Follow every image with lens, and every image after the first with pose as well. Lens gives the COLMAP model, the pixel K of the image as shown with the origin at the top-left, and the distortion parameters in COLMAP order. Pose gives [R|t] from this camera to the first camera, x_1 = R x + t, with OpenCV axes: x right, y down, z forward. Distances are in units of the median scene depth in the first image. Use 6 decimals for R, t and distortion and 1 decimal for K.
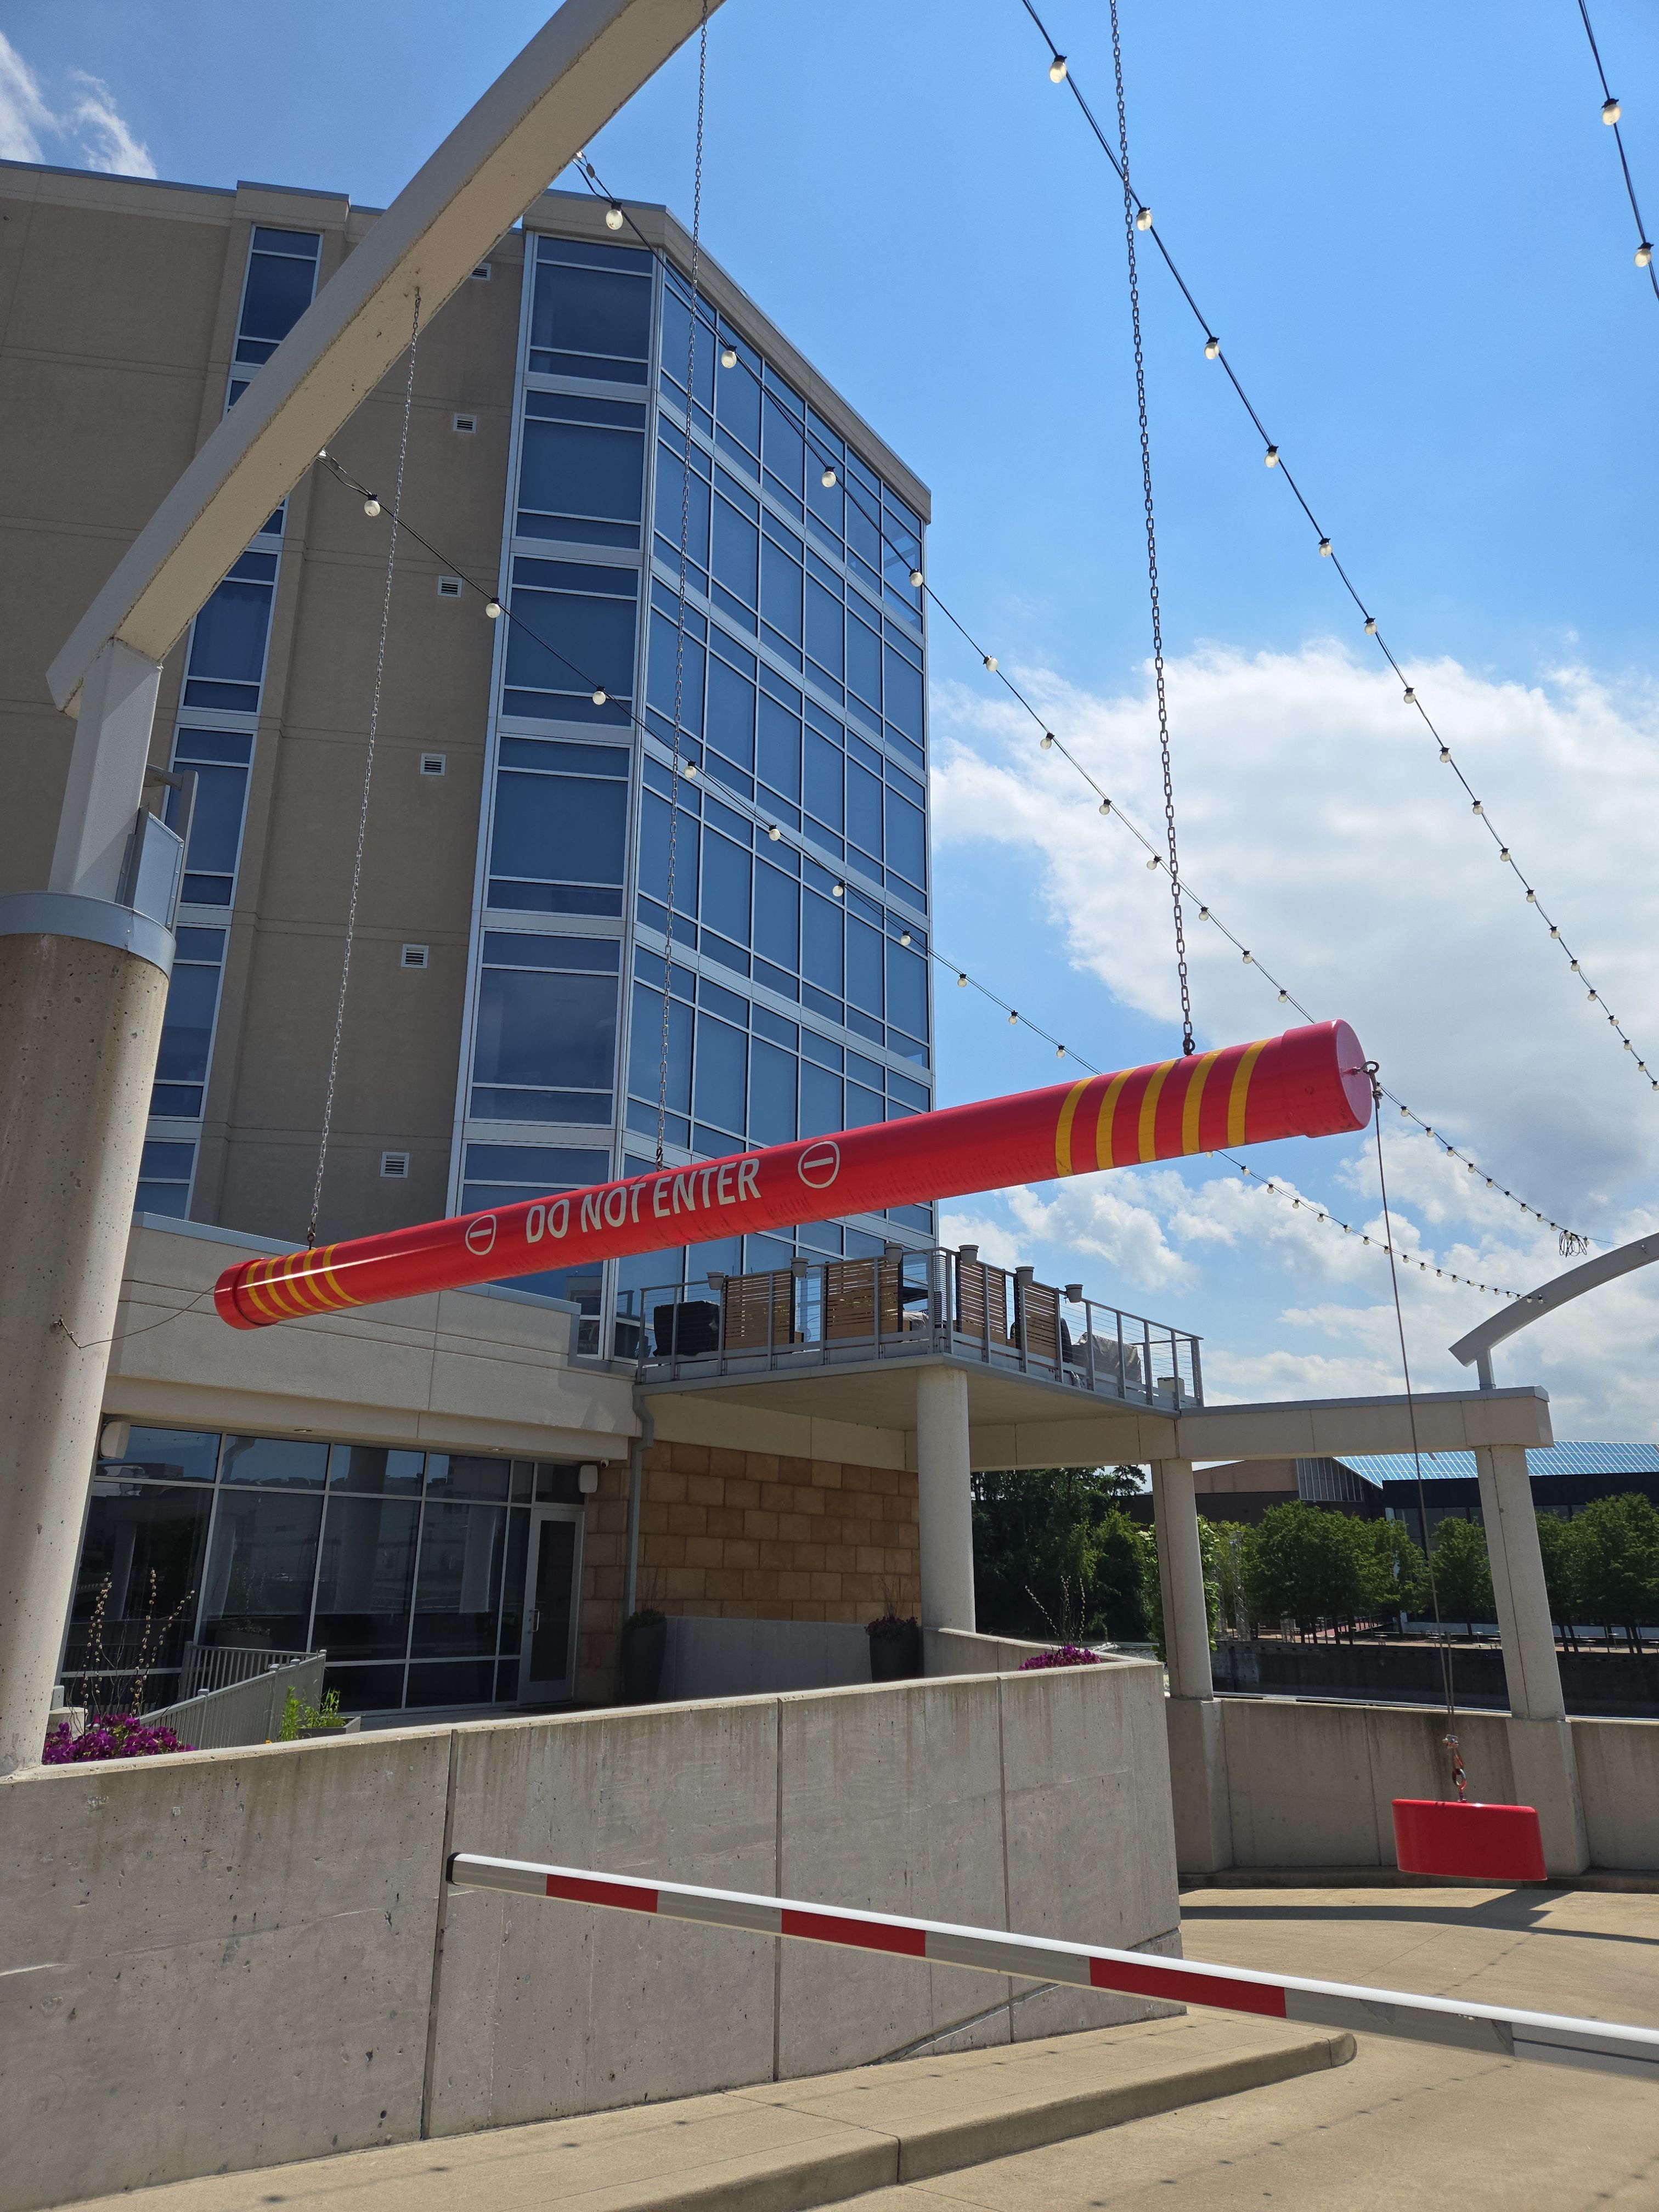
lens RADIAL K [[1467.7, 0, 822.0], [0, 1467.7, 1102.1], [0, 0, 1]] dist [0.073800, -0.055893]
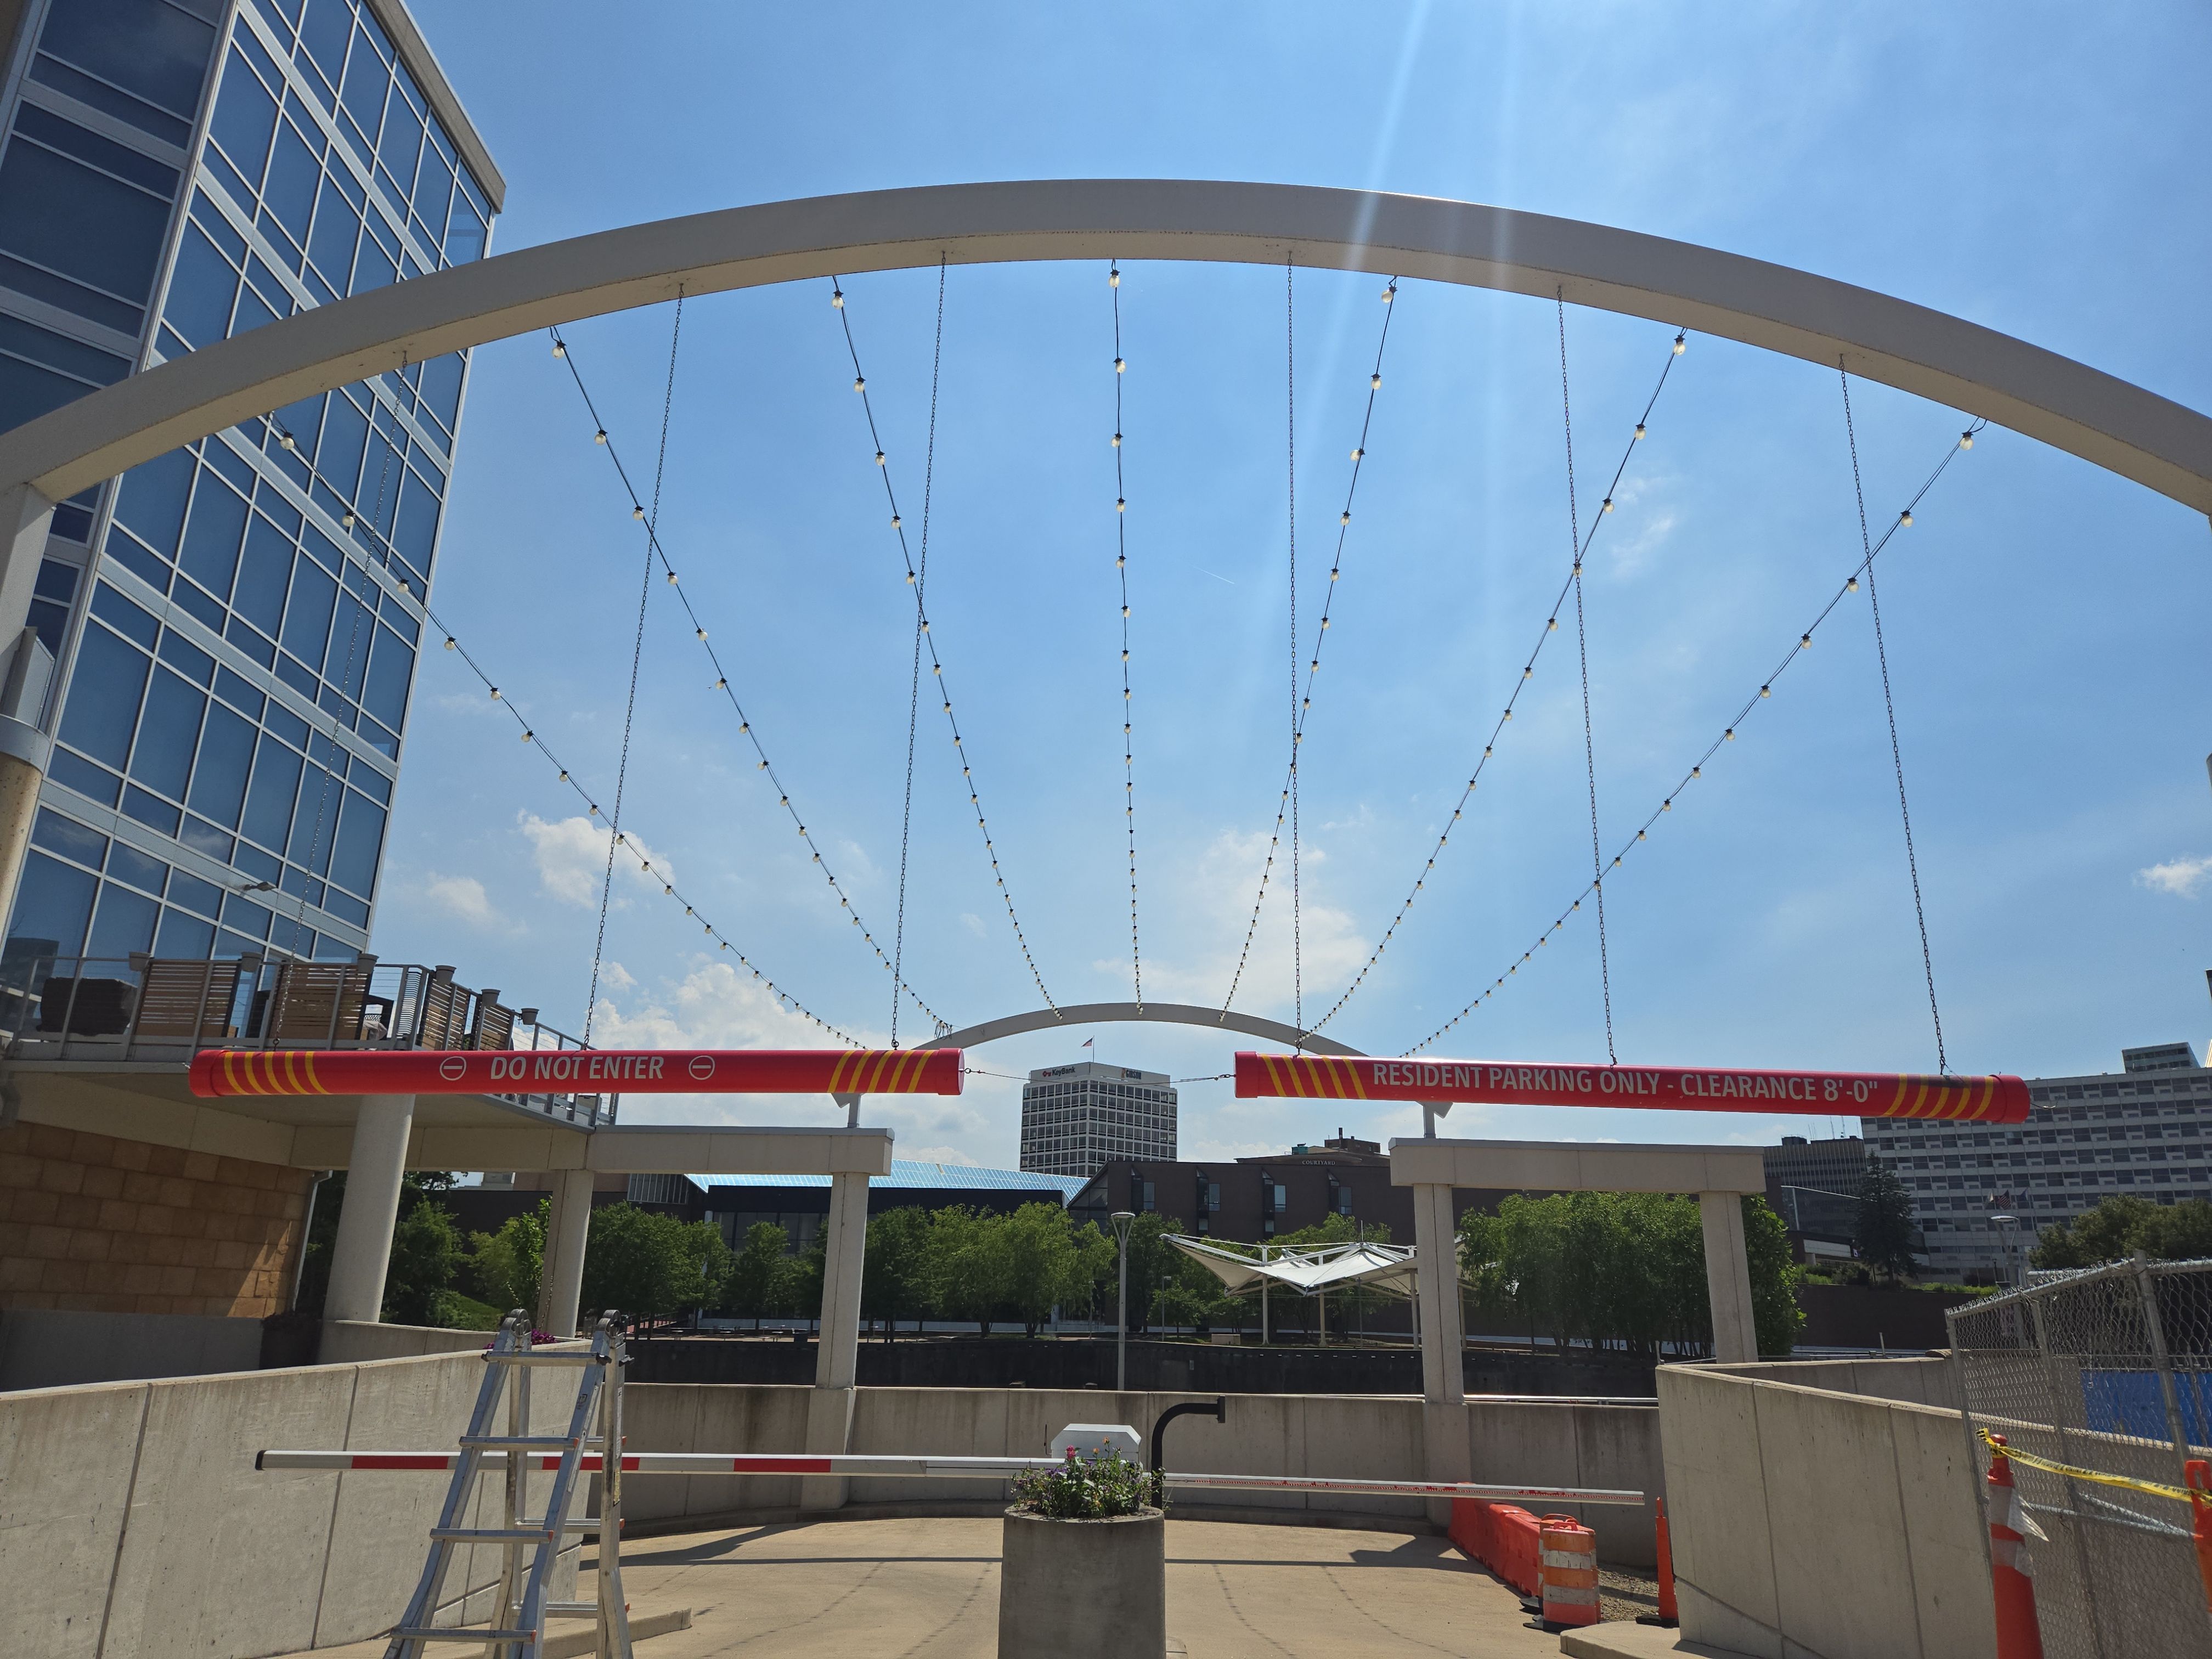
lens RADIAL K [[1465.3, 0, 1110.7], [0, 1465.3, 827.8], [0, 0, 1]] dist [0.071398, -0.054567]
pose [[0.816130, 0.188868, 0.546132, -0.101187], [-0.197340, 0.979357, -0.043787, -0.043373], [-0.543128, -0.072038, 0.836554, -0.138787]]
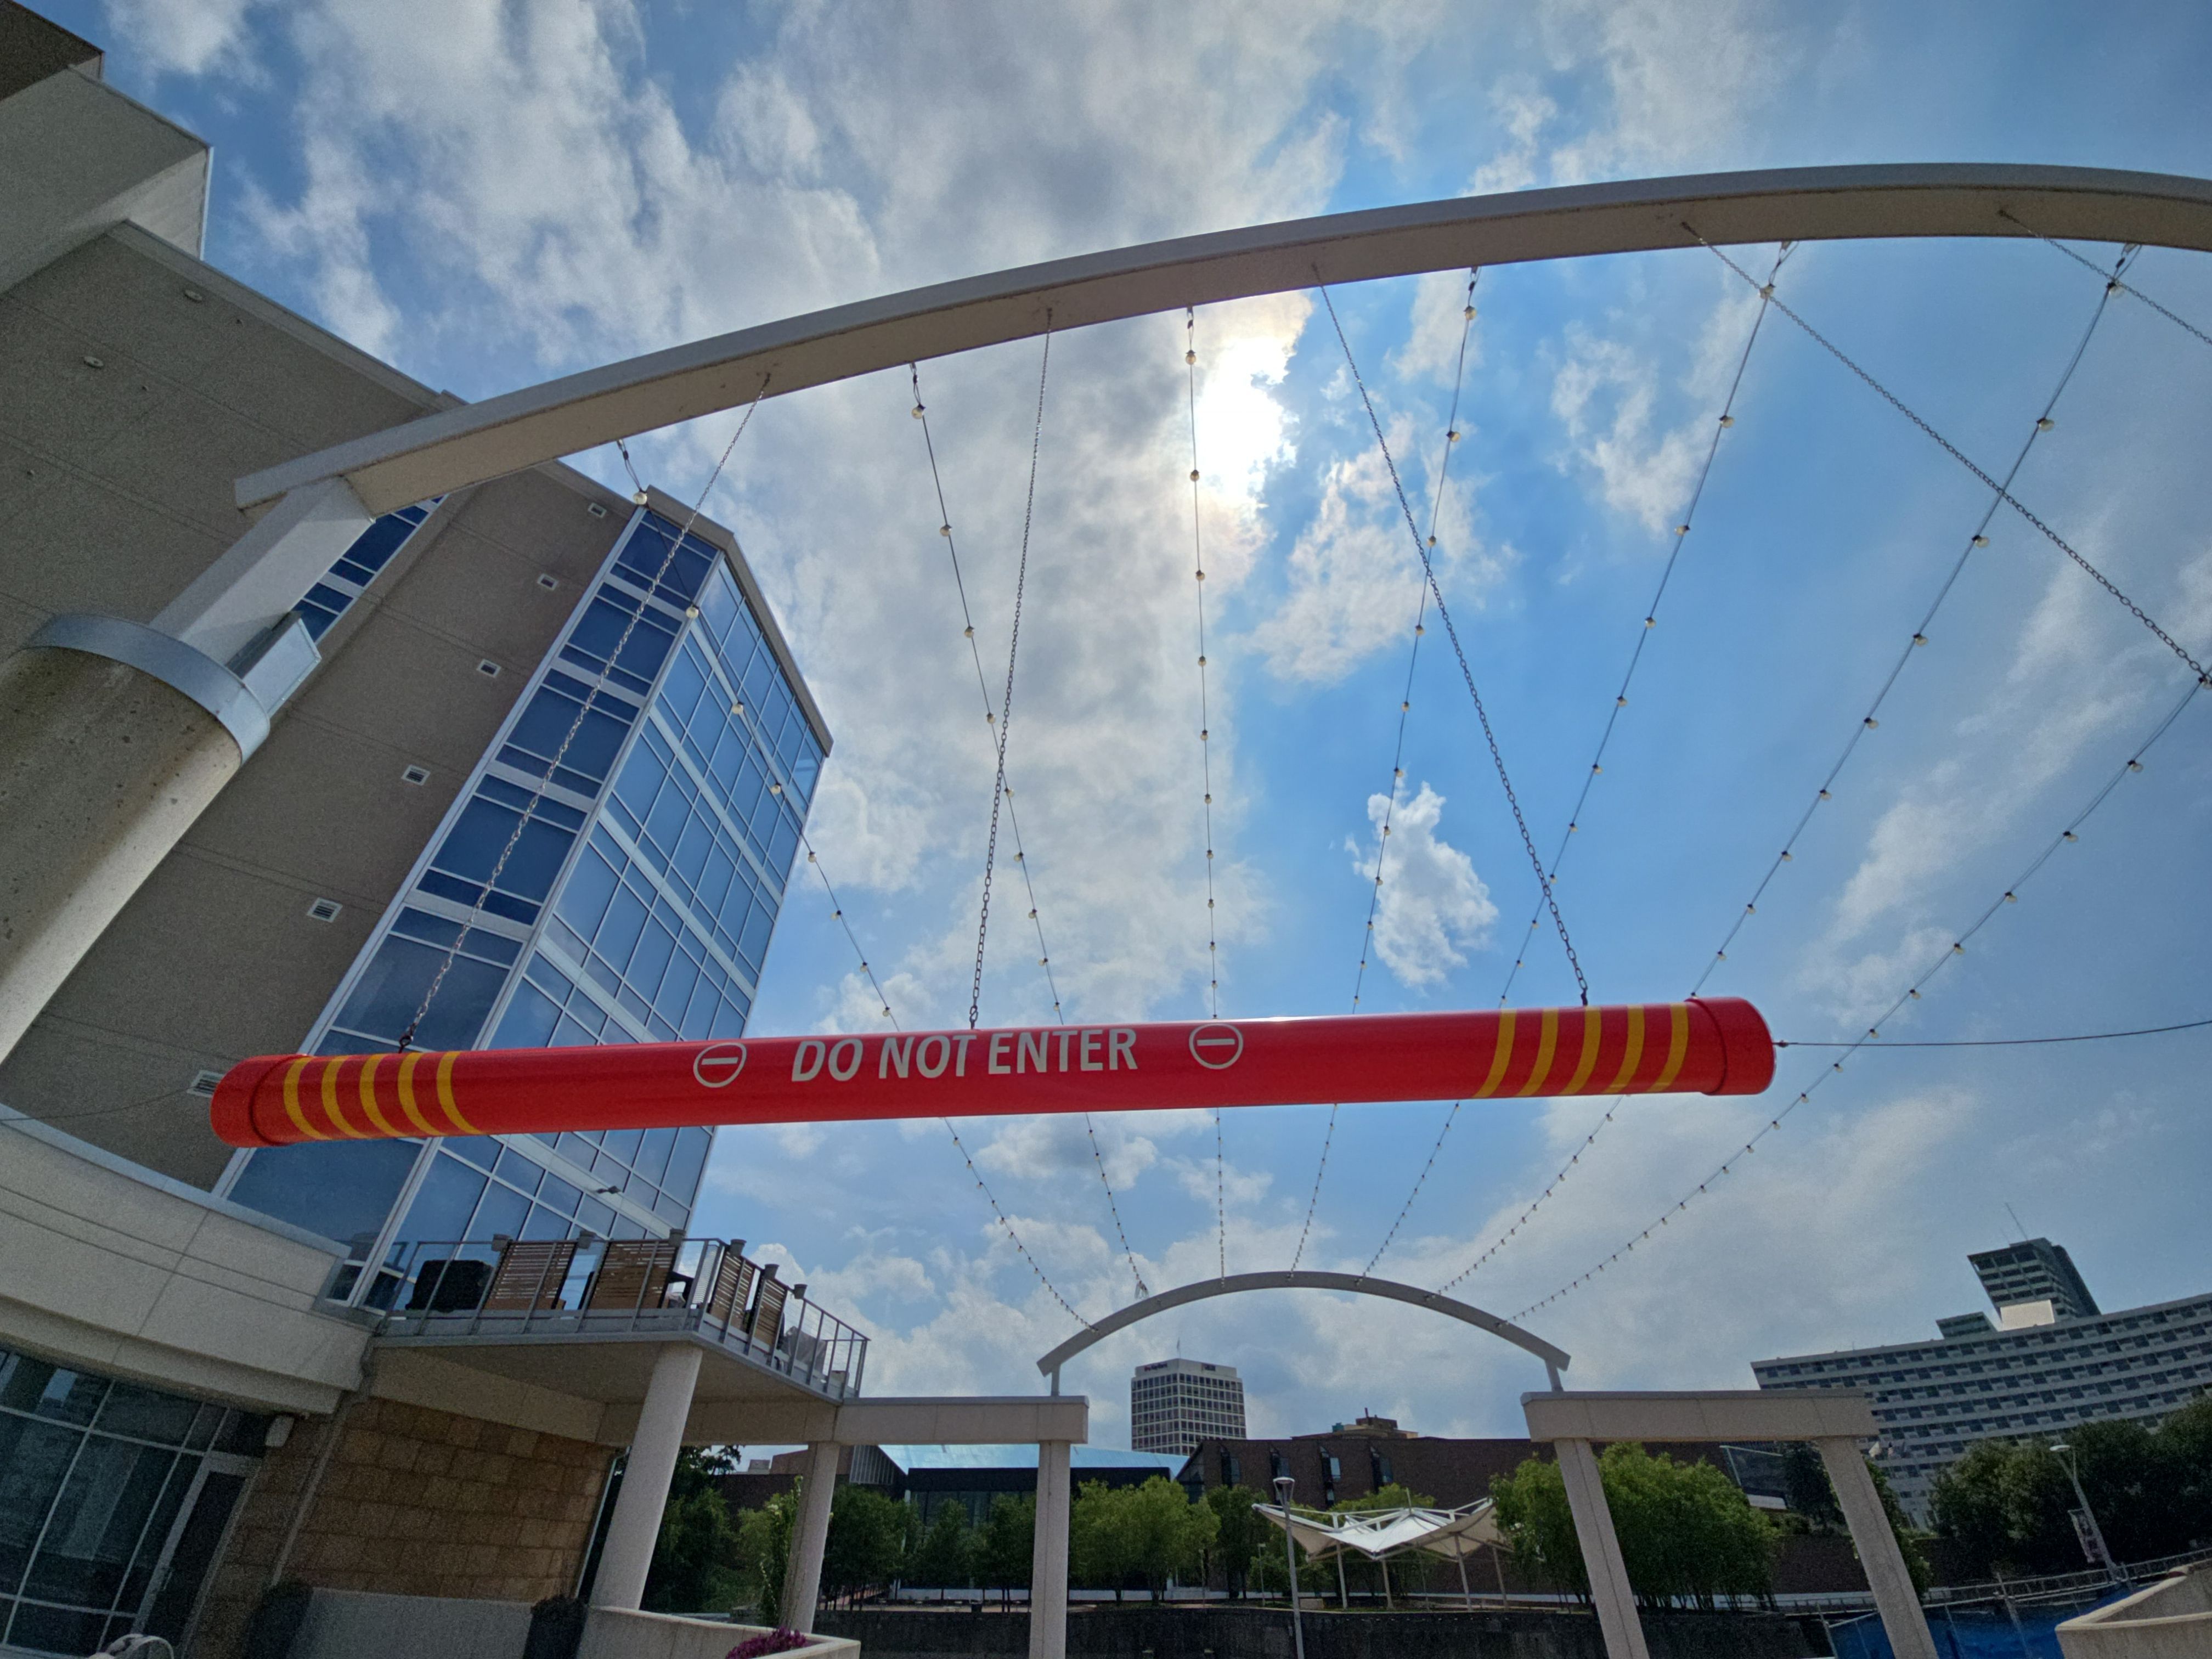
lens RADIAL K [[898.8, 0, 1116.0], [0, 898.8, 821.2], [0, 0, 1]] dist [0.013237, -0.007824]
pose [[0.855858, 0.330113, 0.398162, -0.047825], [-0.164403, 0.903534, -0.395725, 0.021754], [-0.490387, 0.273225, 0.827568, 0.071211]]
